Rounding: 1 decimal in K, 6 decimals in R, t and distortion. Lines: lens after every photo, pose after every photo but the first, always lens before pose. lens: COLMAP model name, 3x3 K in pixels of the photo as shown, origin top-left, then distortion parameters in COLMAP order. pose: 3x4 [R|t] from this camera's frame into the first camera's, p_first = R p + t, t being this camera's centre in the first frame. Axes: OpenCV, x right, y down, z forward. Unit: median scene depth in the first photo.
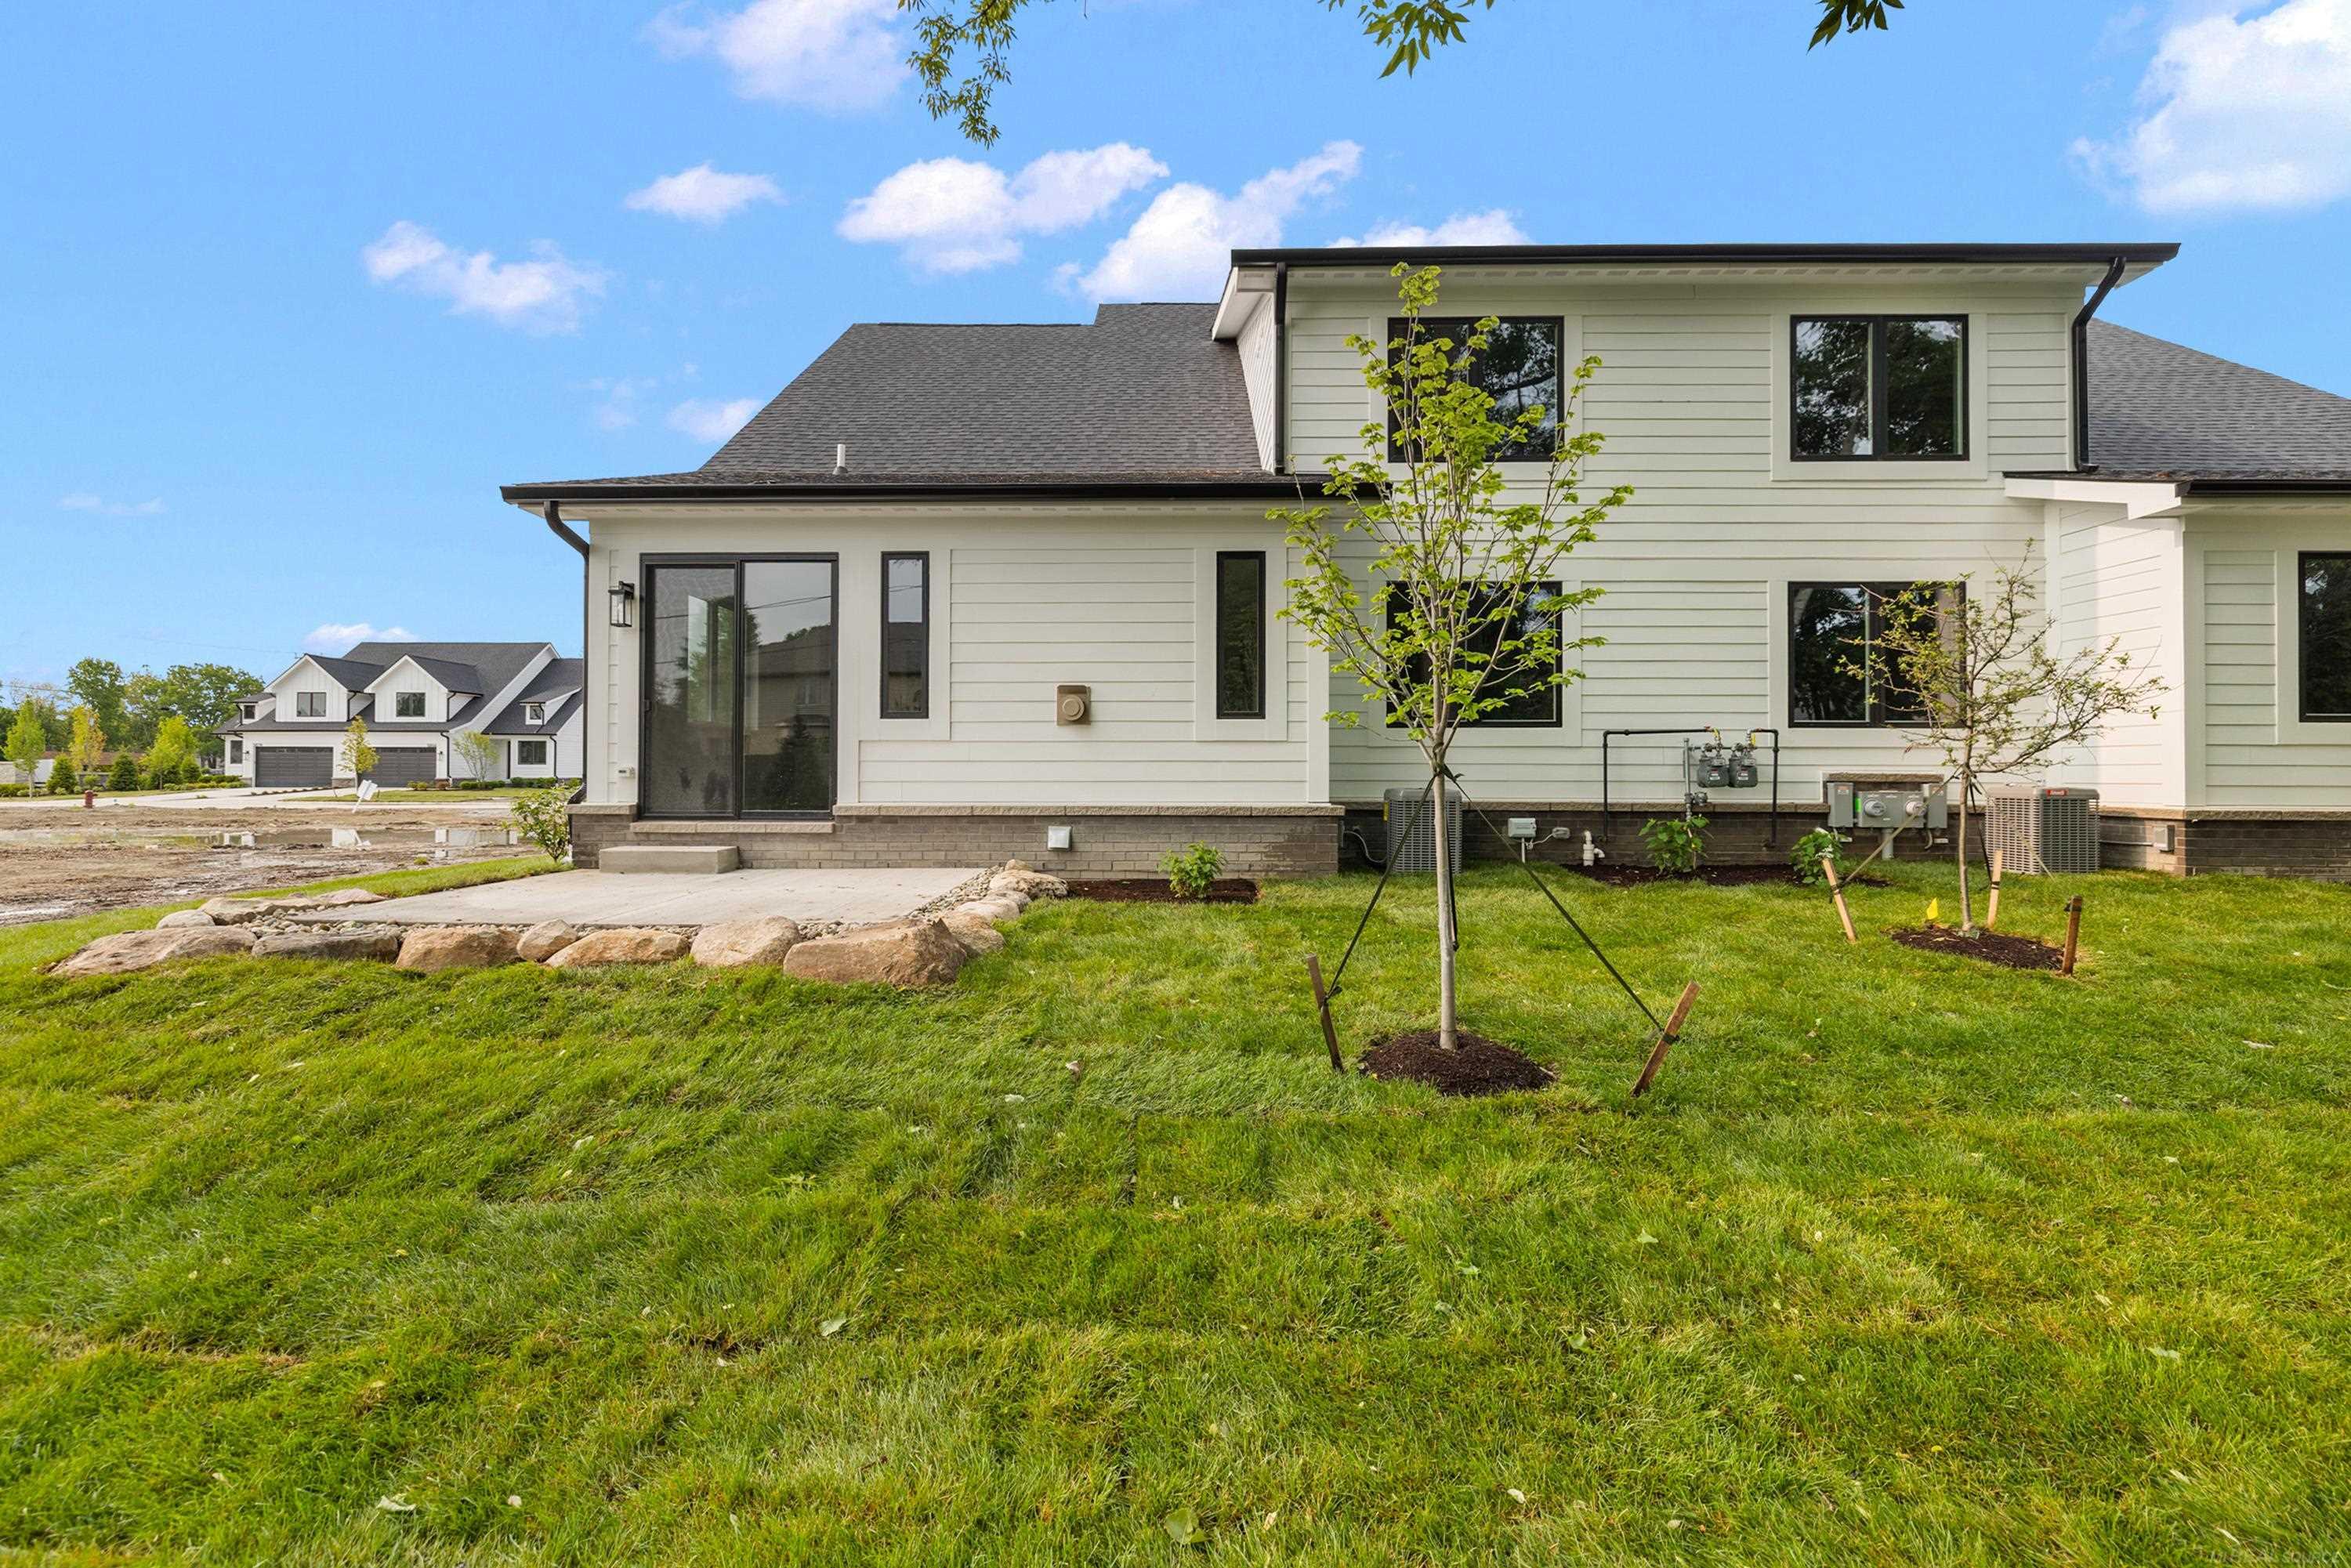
lens RADIAL K [[984.5, 0, 1170.8], [0, 984.5, 766.9], [0, 0, 1]] dist [-0.001118, 0.000447]
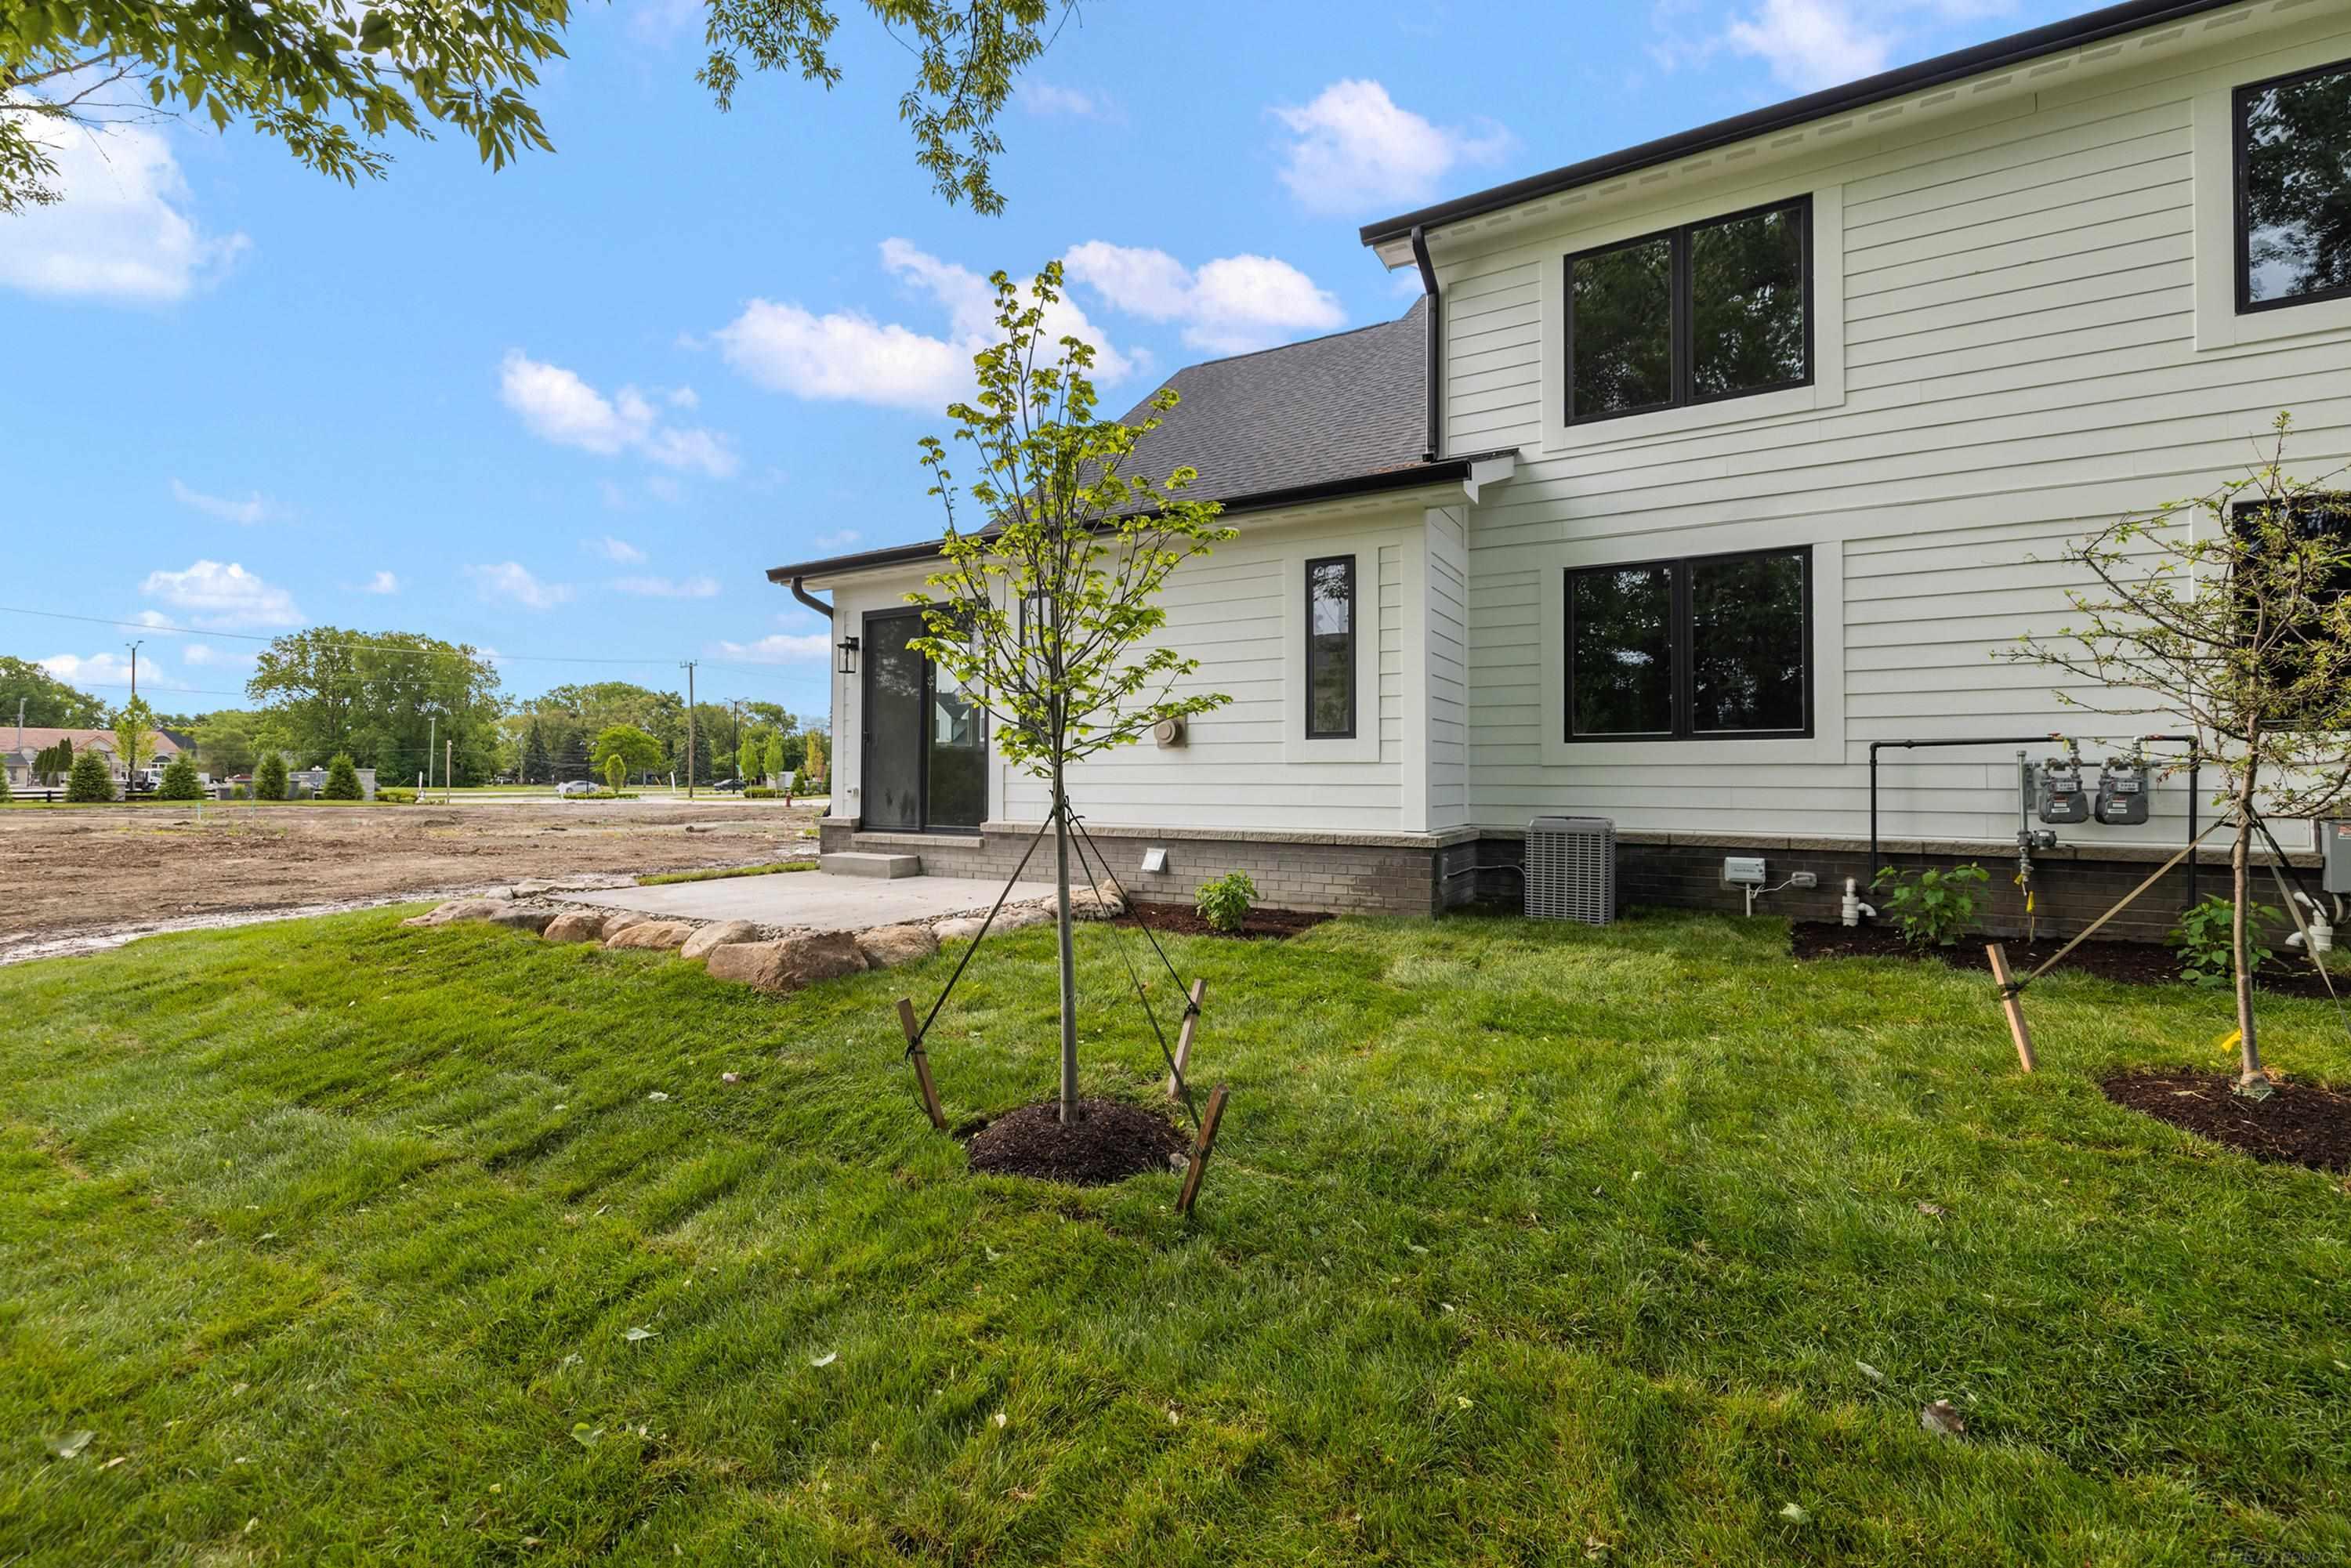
lens RADIAL K [[984.5, 0, 1170.8], [0, 984.5, 766.9], [0, 0, 1]] dist [-0.001118, 0.000447]
pose [[0.873561, -0.005202, -0.486686, 0.386838], [0.000712, 0.999955, -0.009409, -0.013731], [0.486713, 0.007873, 0.873526, 0.123472]]
